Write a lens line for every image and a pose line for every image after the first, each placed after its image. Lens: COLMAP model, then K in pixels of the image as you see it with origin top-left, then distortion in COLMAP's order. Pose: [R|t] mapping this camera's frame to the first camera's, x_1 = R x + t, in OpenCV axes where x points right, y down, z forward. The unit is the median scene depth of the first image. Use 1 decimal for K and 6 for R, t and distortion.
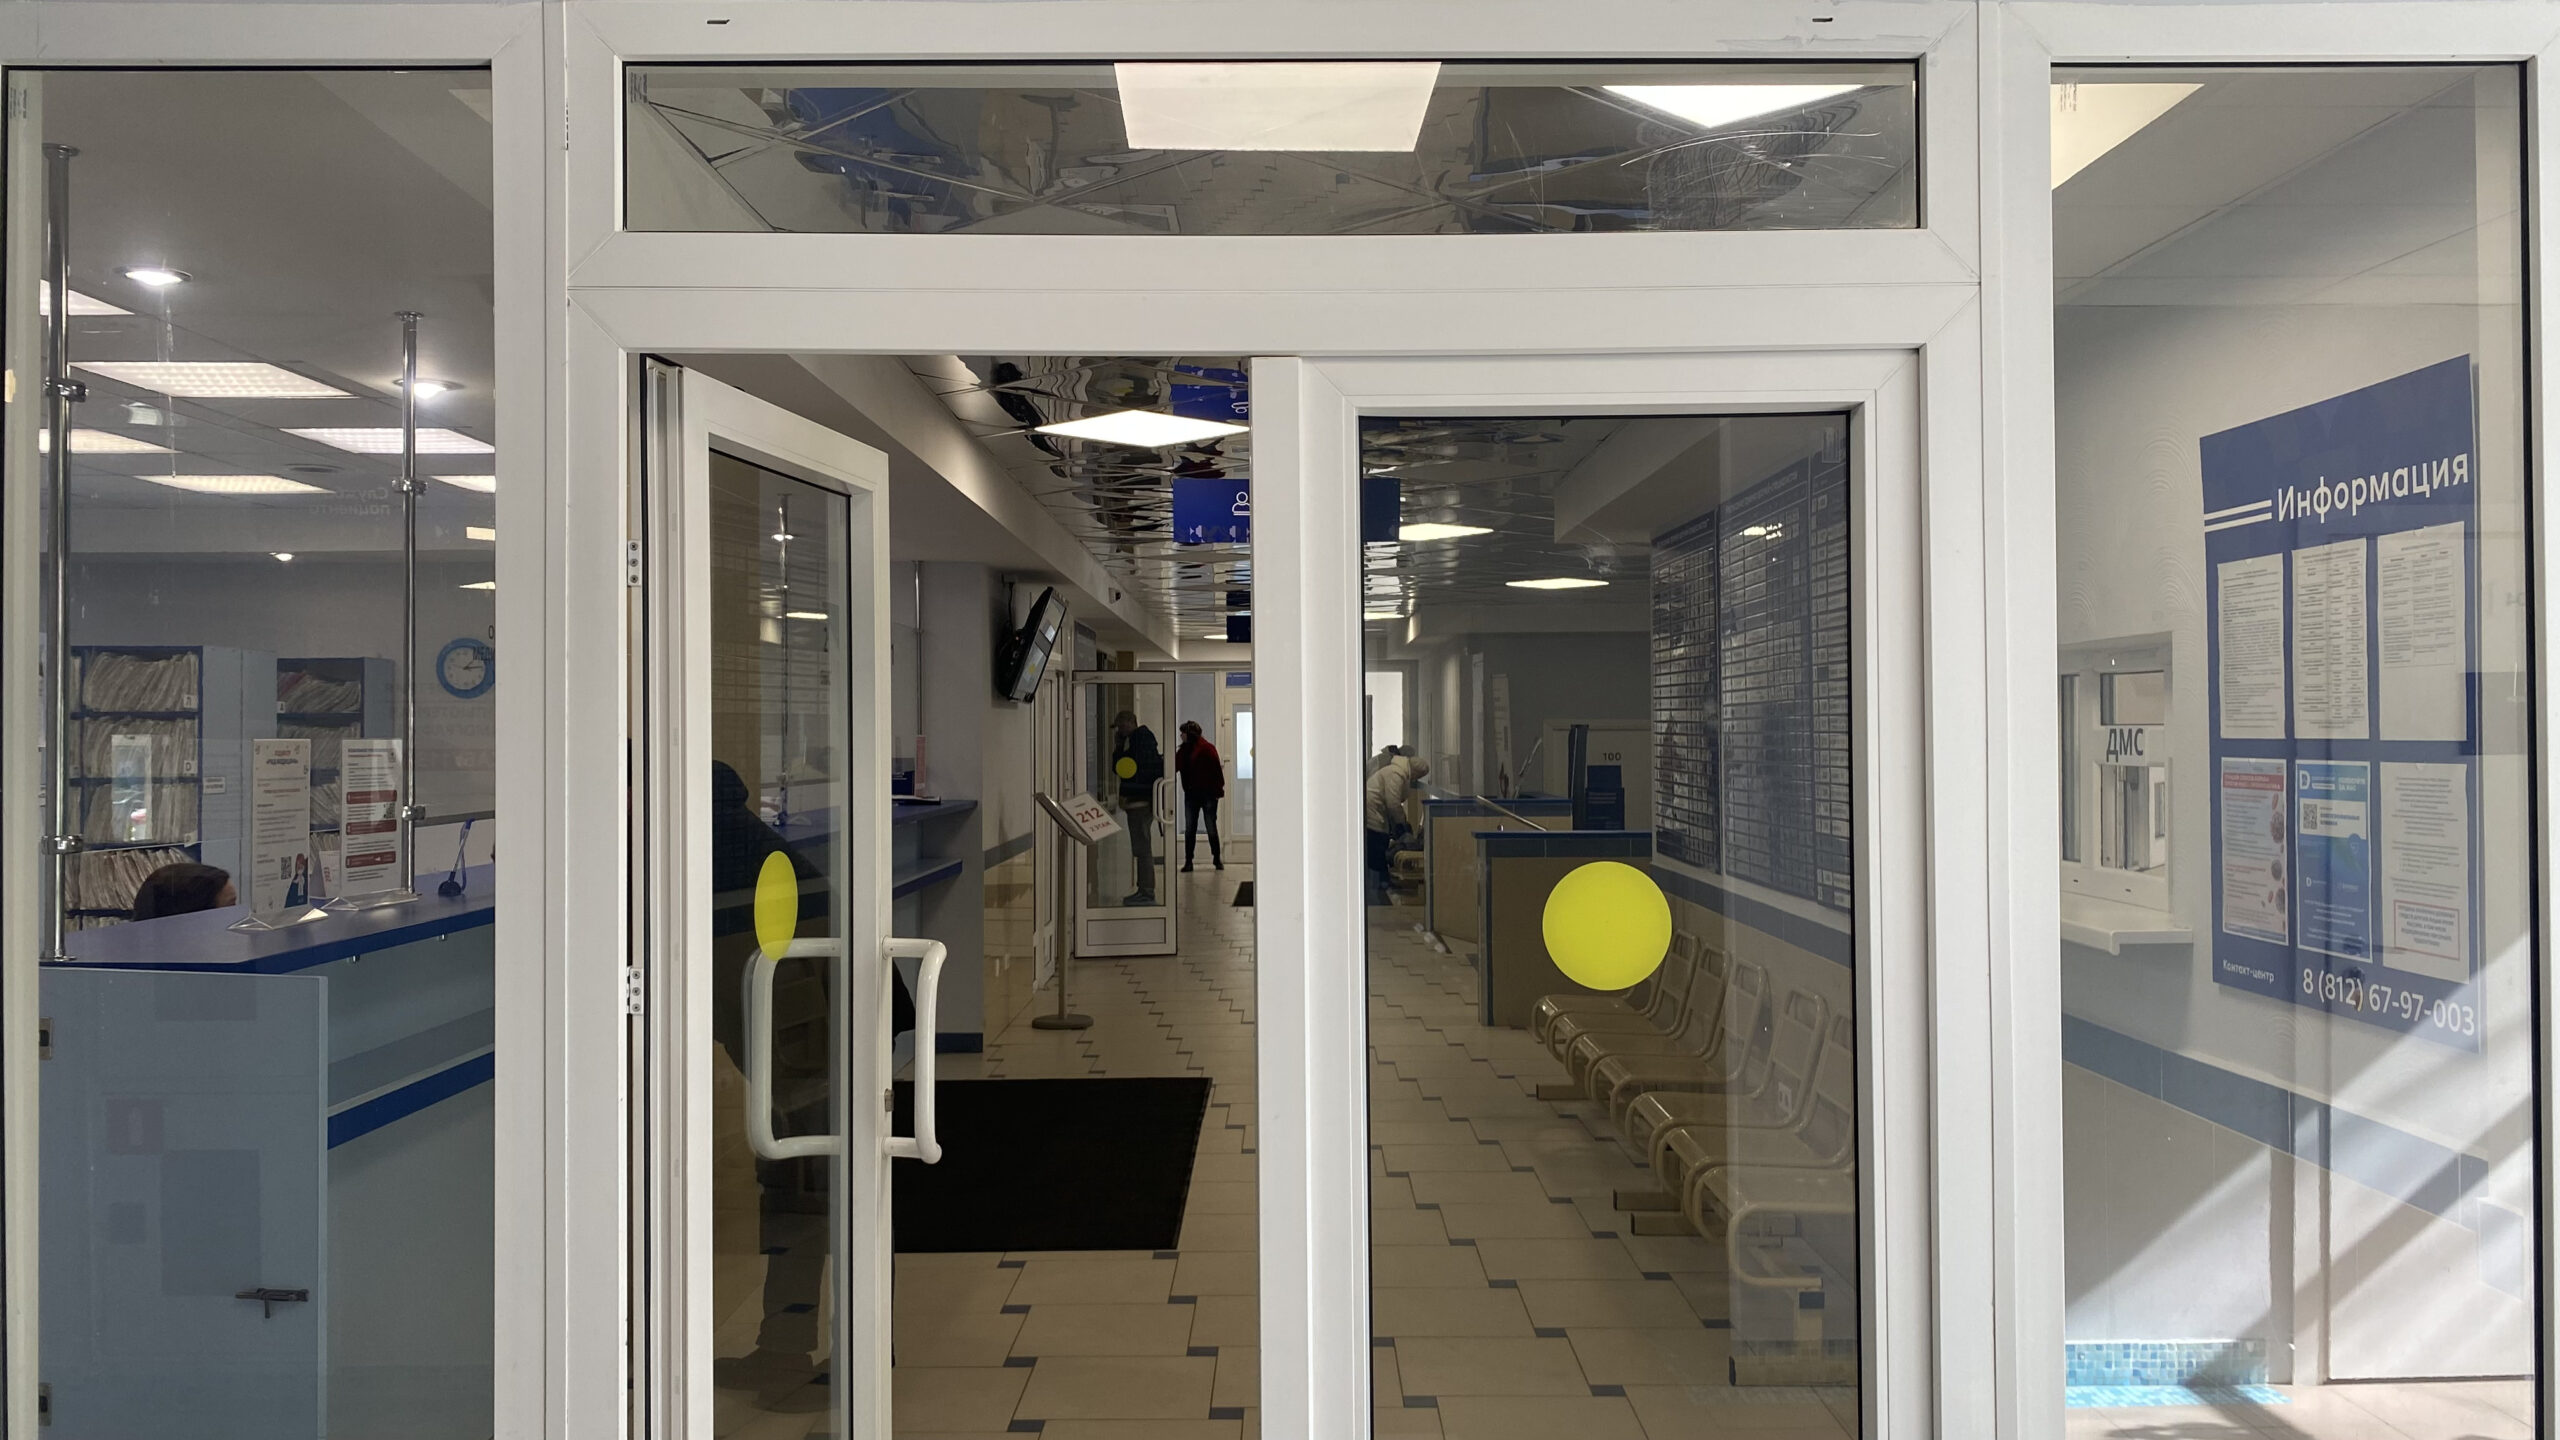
lens RADIAL K [[1966.2, 0, 1282.2], [0, 1966.2, 709.5], [0, 0, 1]] dist [0.060934, -0.071707]
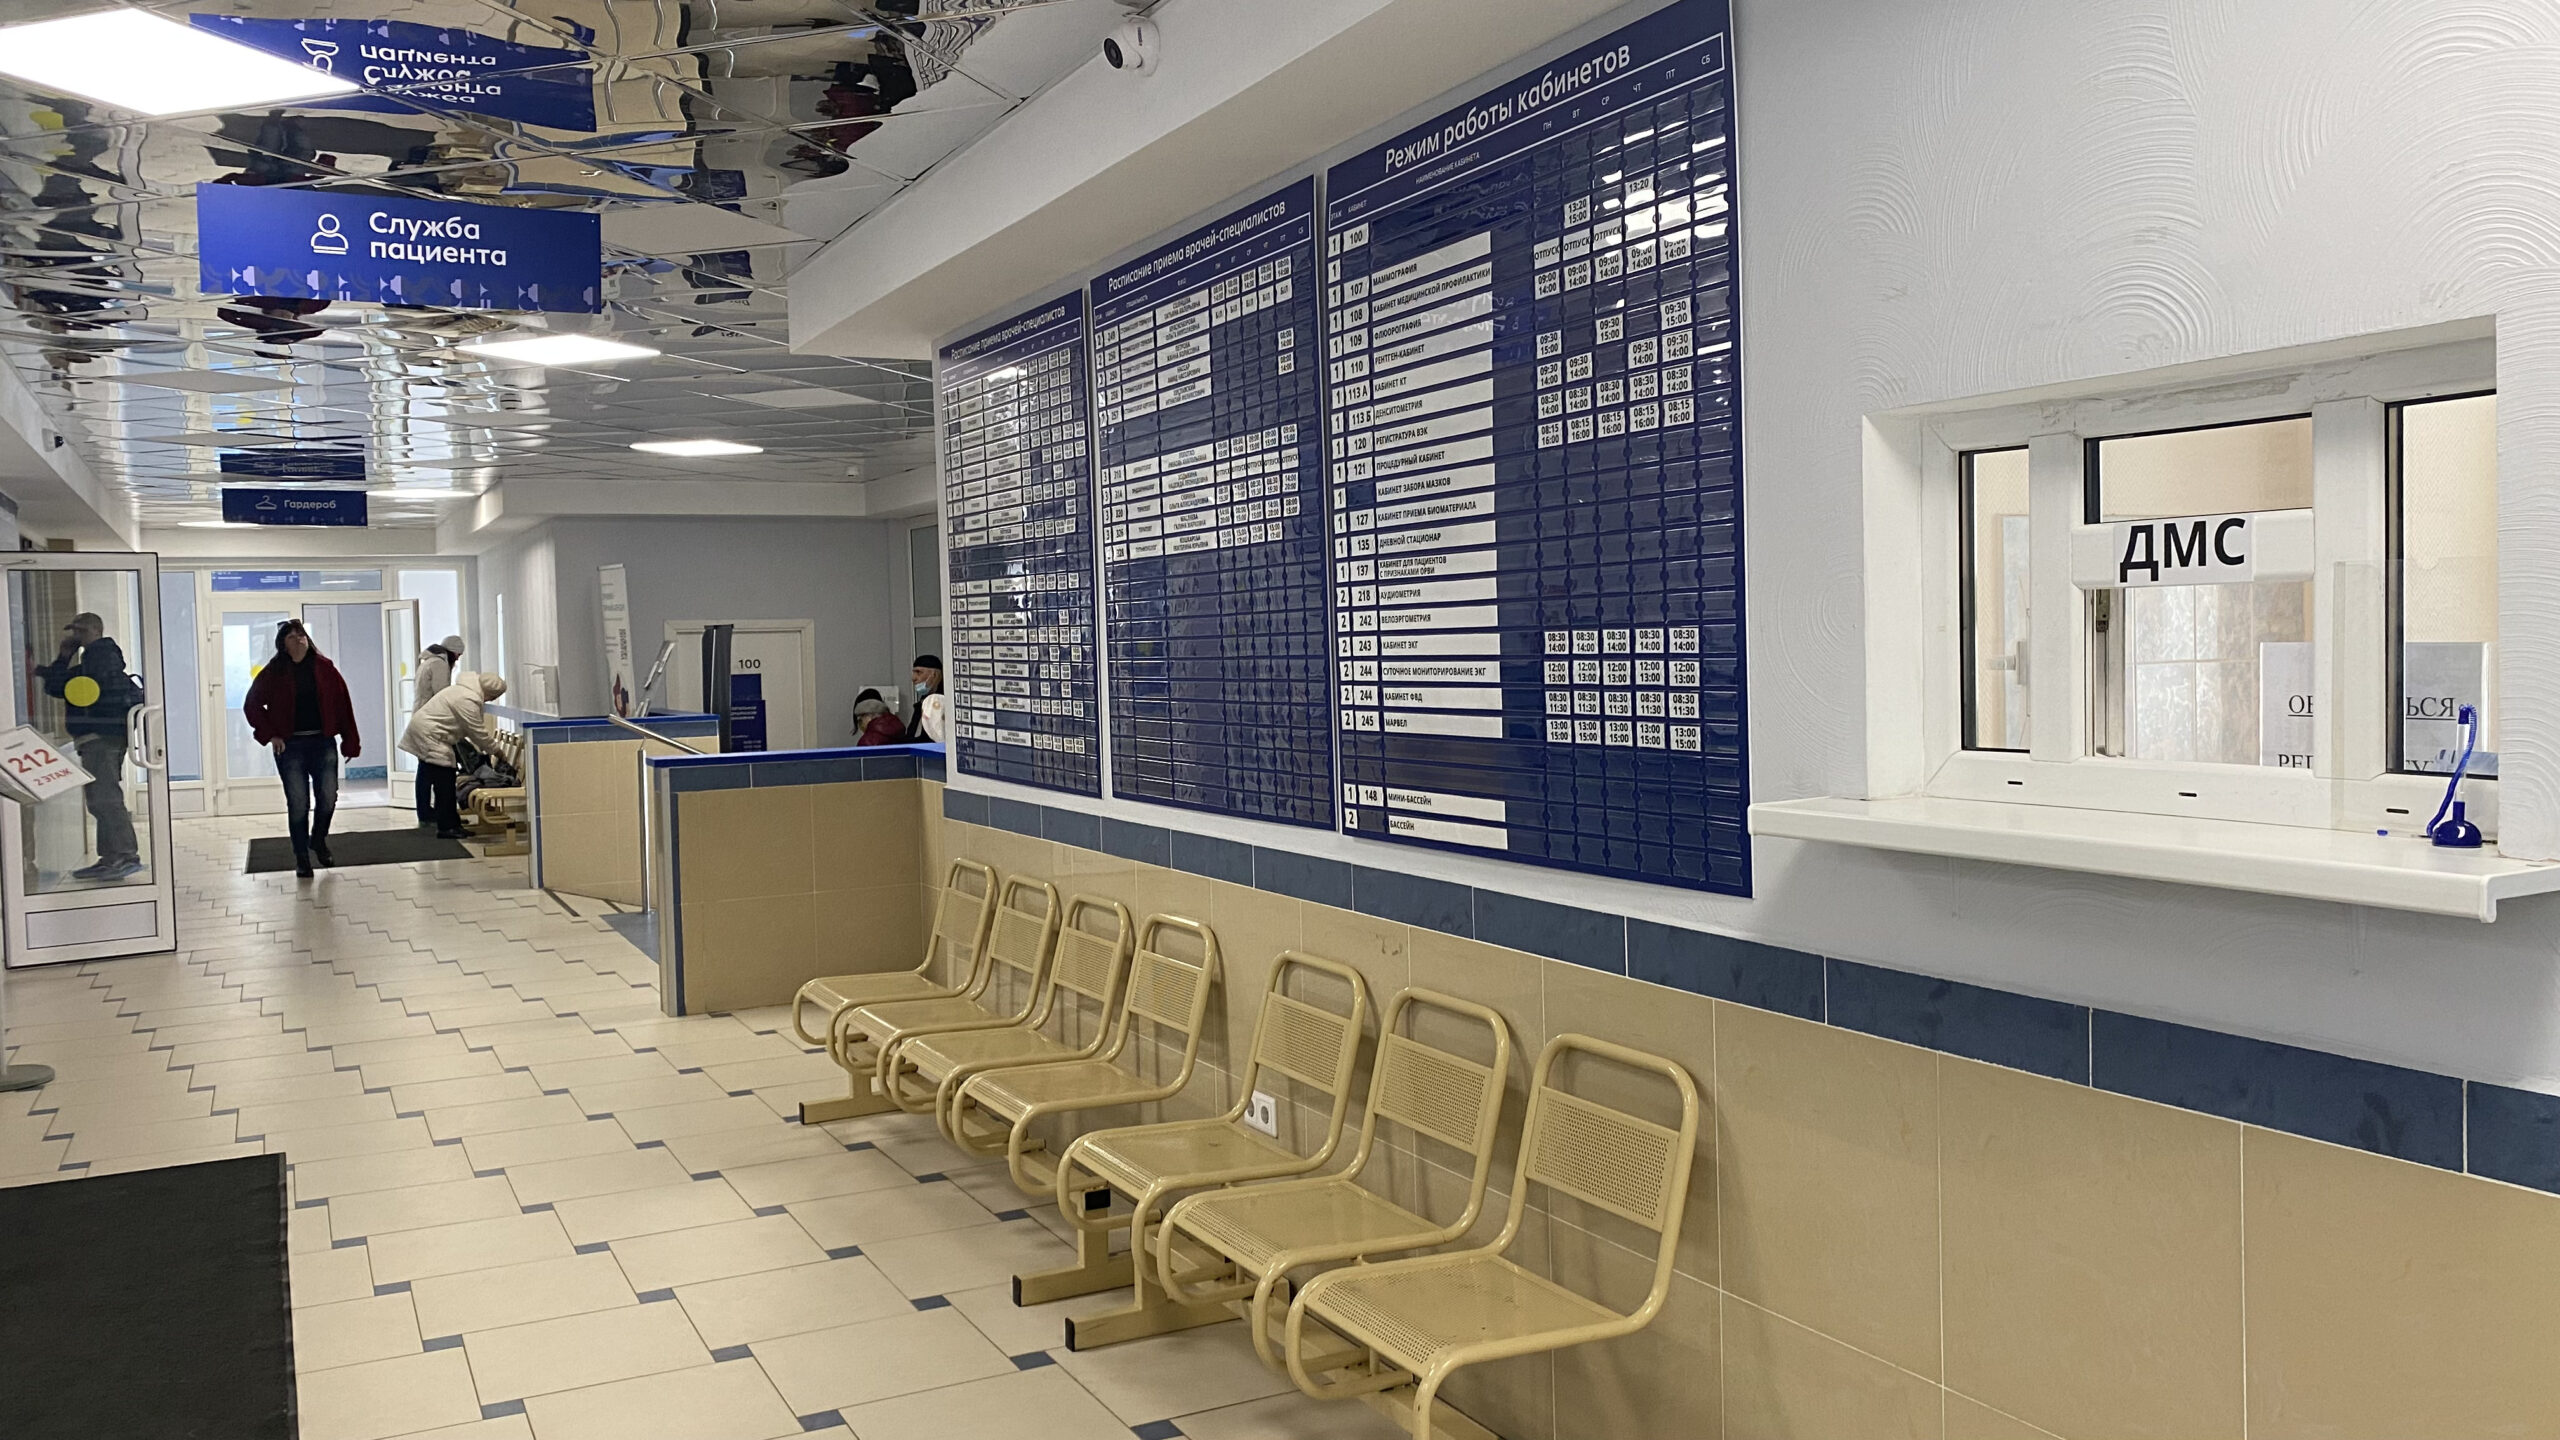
lens RADIAL K [[1966.2, 0, 1282.2], [0, 1966.2, 709.5], [0, 0, 1]] dist [0.060934, -0.071707]
pose [[0.887574, -0.034078, 0.459403, -0.025535], [0.014753, 0.998851, 0.045592, 0.010030], [-0.460428, -0.033689, 0.887057, 0.174221]]
